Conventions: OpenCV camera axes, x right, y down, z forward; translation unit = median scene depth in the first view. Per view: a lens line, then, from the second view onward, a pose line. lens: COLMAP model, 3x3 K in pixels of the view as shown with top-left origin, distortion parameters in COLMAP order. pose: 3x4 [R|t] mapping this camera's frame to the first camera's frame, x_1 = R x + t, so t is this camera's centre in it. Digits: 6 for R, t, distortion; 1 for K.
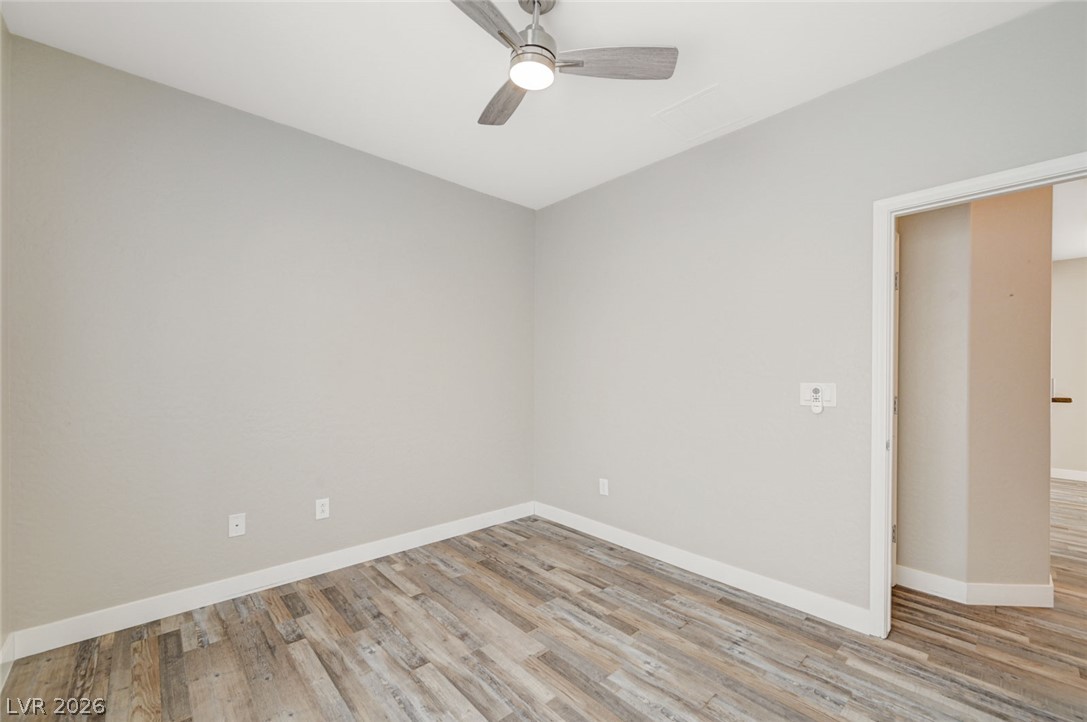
lens RADIAL K [[433.5, 0, 547.9], [0, 433.5, 369.5], [0, 0, 1]] dist [0.000518, 0.000137]
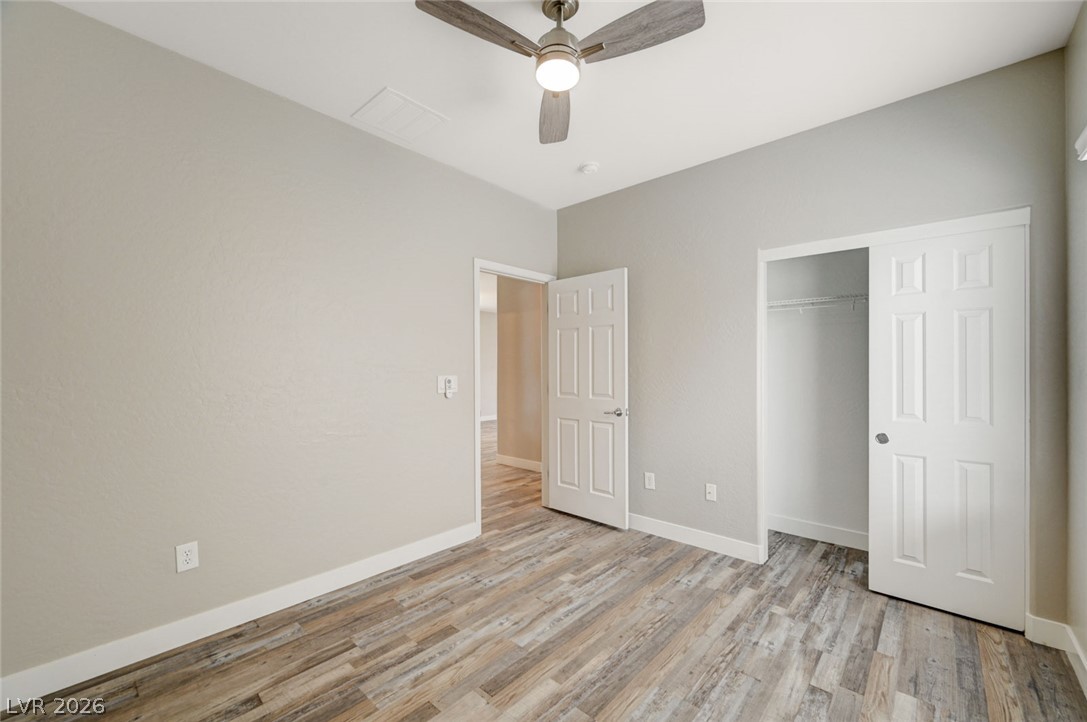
lens RADIAL K [[435.6, 0, 544.2], [0, 435.6, 372.6], [0, 0, 1]] dist [0.000291, 0.000160]
pose [[-0.085504, -0.007918, 0.996306, -0.752427], [-0.010435, 0.999921, 0.007052, 0.009769], [-0.996283, -0.009793, -0.085579, 0.822633]]
